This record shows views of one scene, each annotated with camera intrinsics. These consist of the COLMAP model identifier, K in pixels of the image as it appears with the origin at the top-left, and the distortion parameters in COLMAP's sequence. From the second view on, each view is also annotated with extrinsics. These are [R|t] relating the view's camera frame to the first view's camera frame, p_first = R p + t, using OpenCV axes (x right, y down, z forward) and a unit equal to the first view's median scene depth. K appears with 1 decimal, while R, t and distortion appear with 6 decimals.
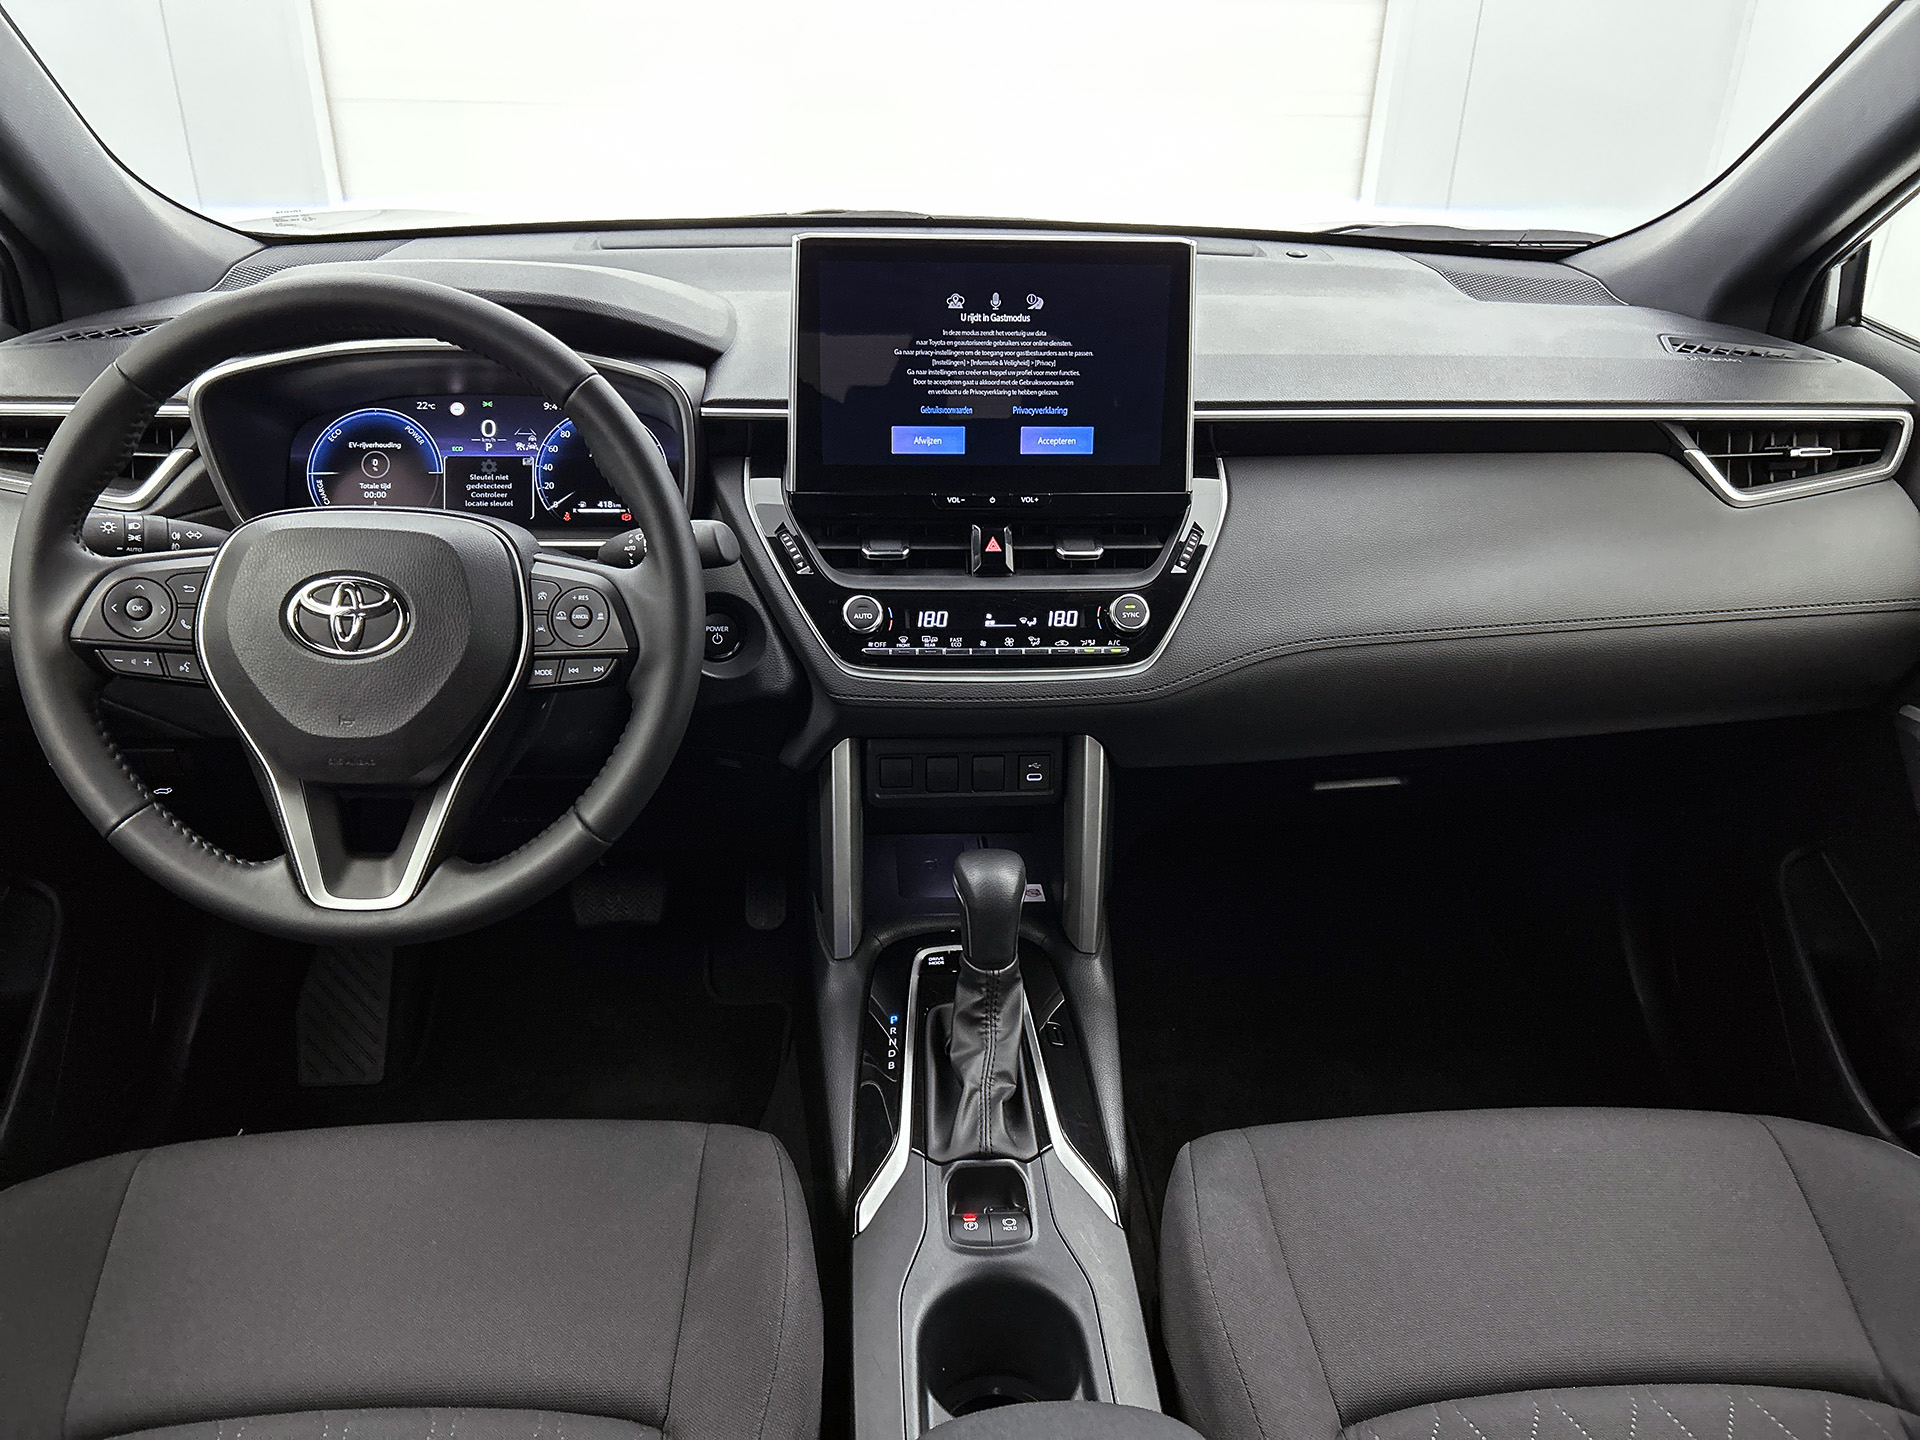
lens RADIAL K [[1446.4, 0, 960.0], [0, 1446.4, 720.0], [0, 0, 1]] dist [0.051999, -0.005066]
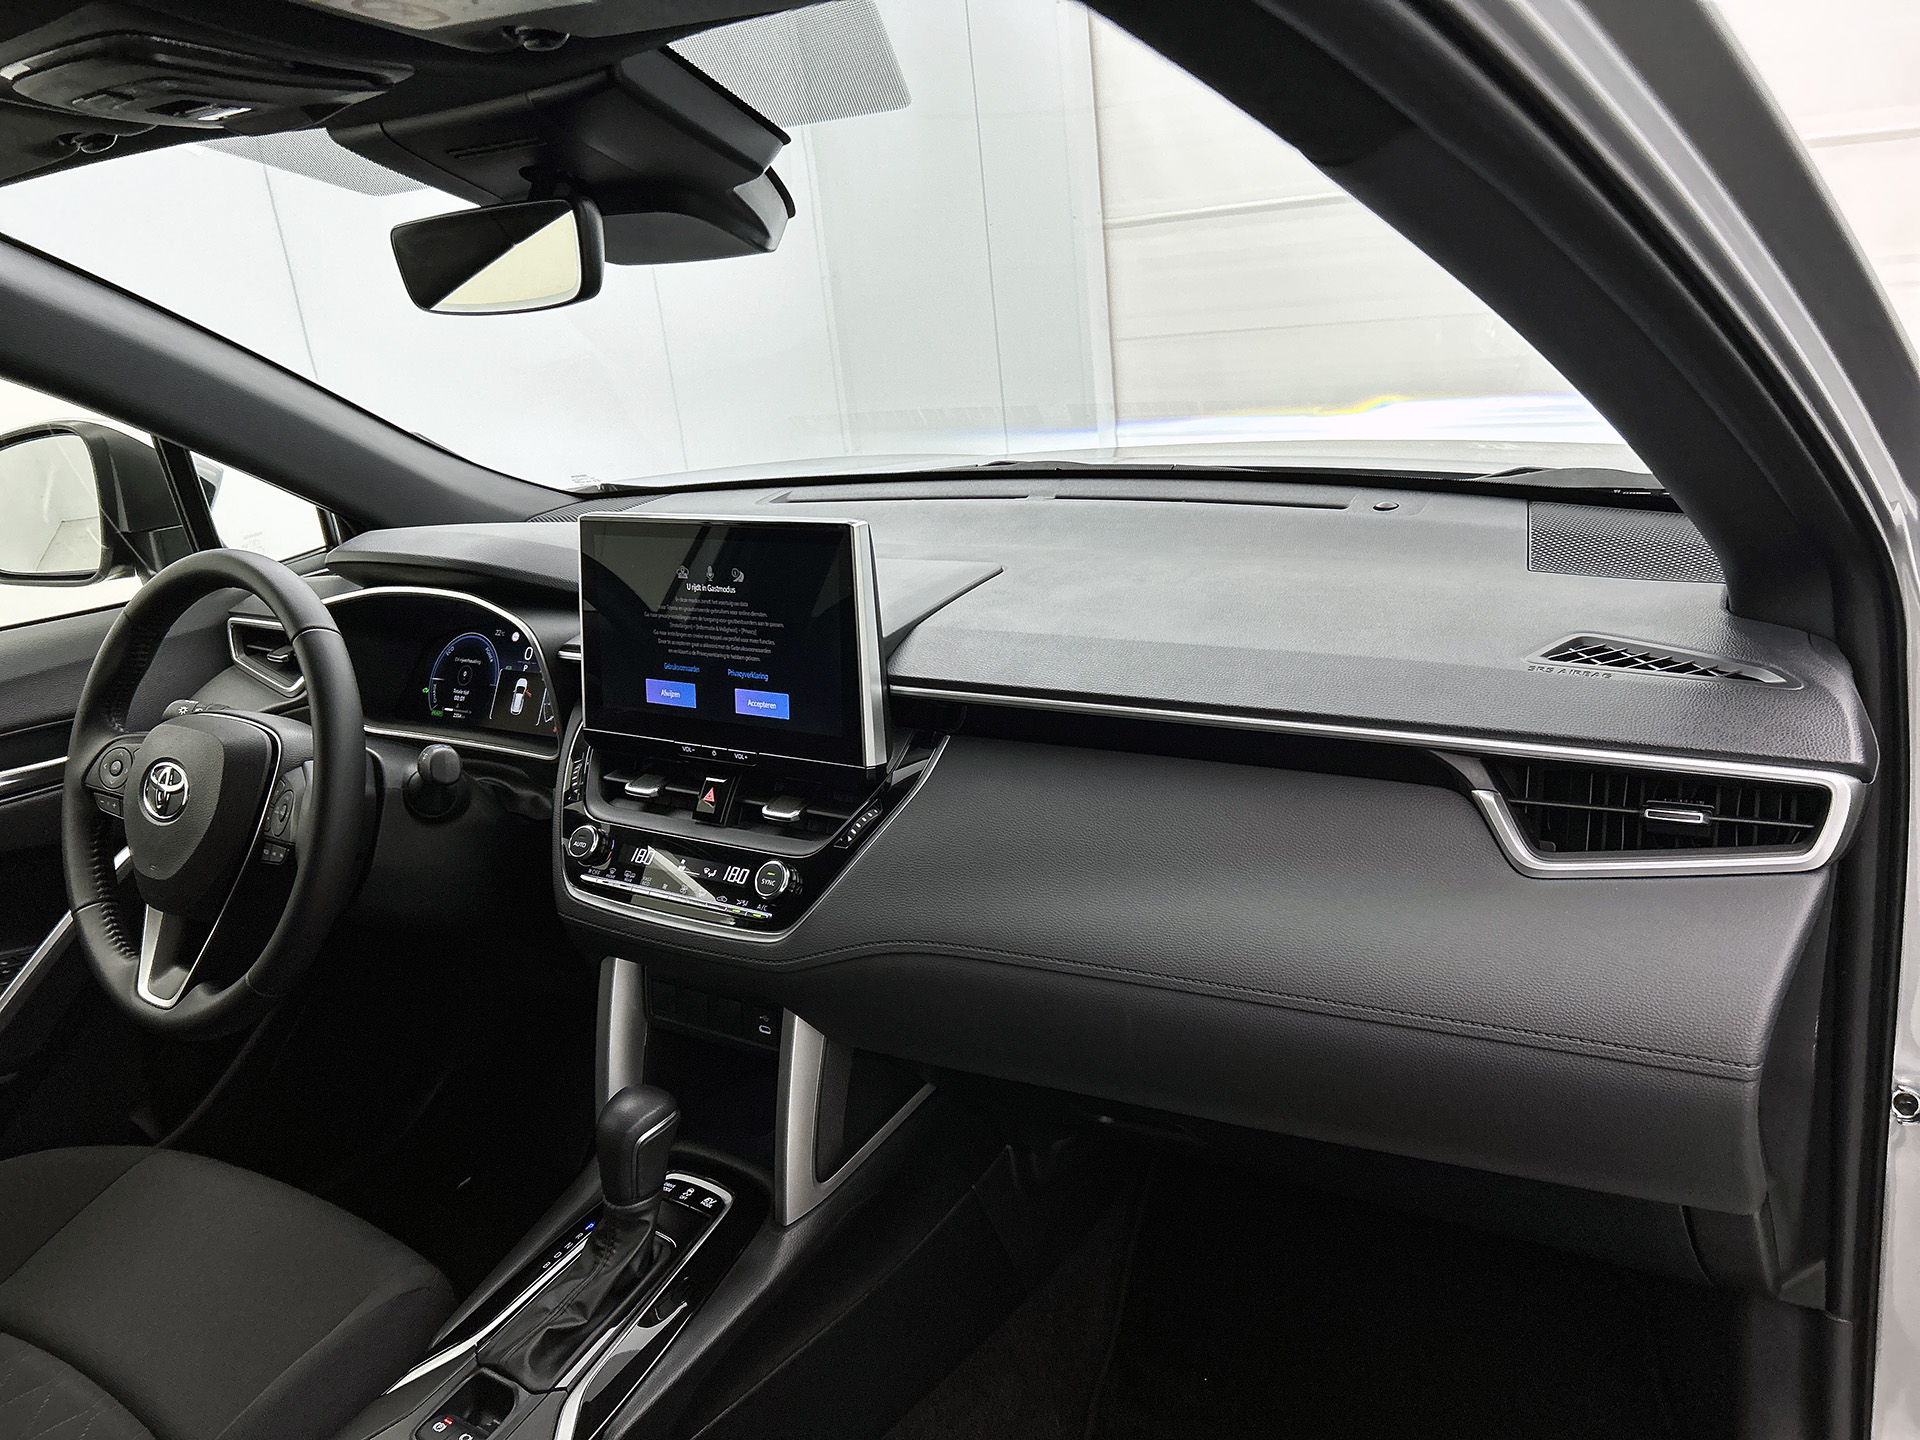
lens RADIAL K [[1463.2, 0, 943.3], [0, 1463.2, 724.6], [0, 0, 1]] dist [0.068192, -0.000629]
pose [[0.786235, 0.096324, -0.610373, 0.833070], [-0.168489, 0.983765, -0.061786, -0.139212], [0.594513, 0.151420, 0.789700, 0.258887]]
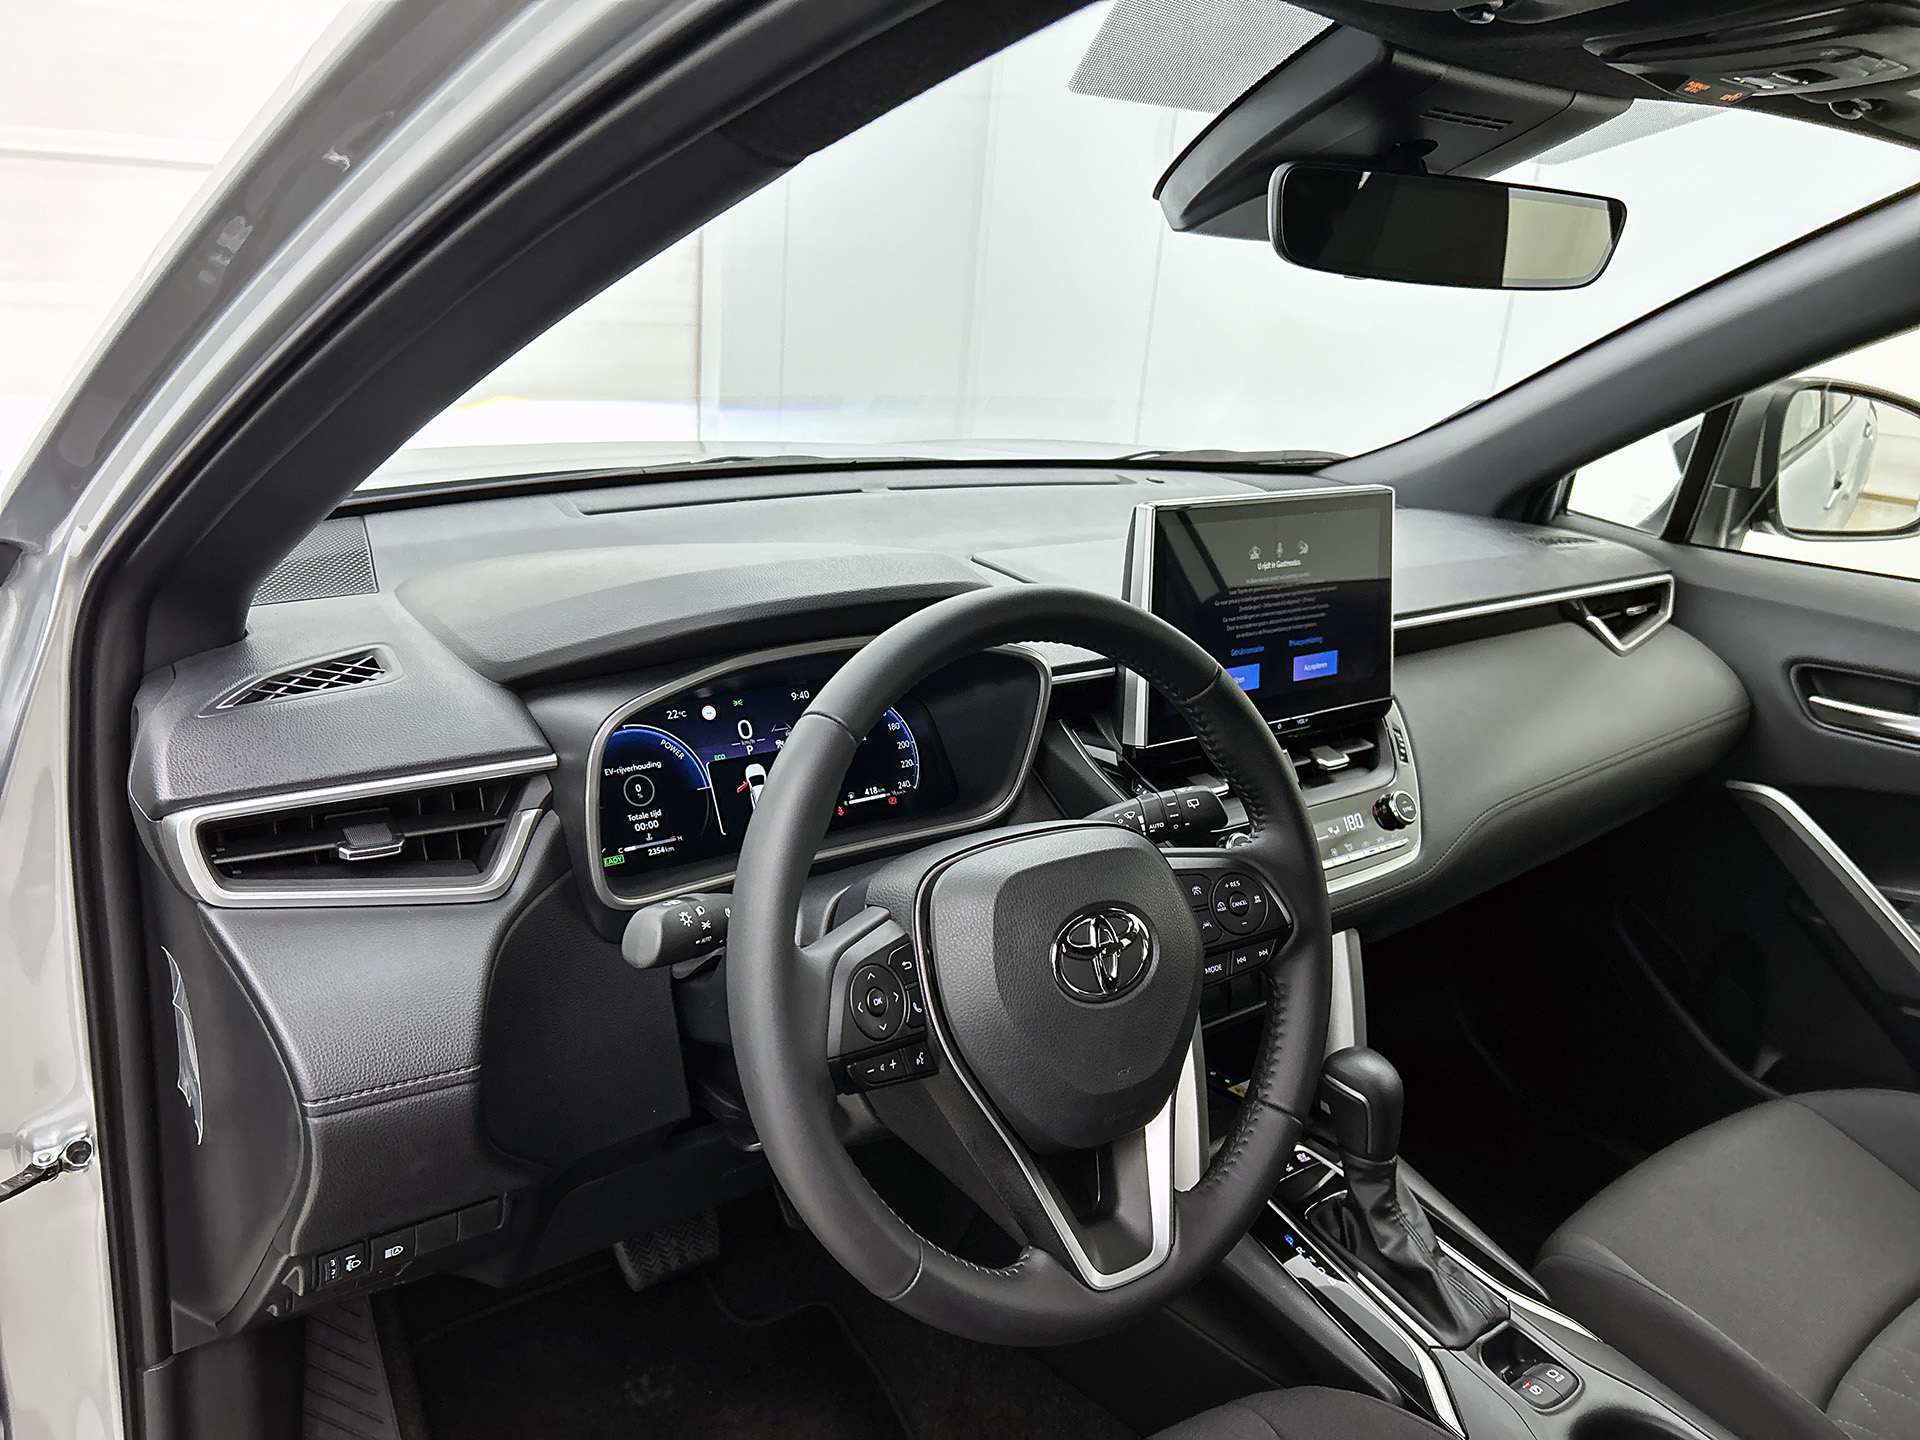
lens RADIAL K [[1463.2, 0, 943.3], [0, 1463.2, 724.6], [0, 0, 1]] dist [0.068192, -0.000629]
pose [[0.835321, -0.140899, 0.531401, -0.794725], [0.199949, 0.978266, -0.054921, -0.148019], [-0.512113, 0.152130, 0.845338, 0.209375]]
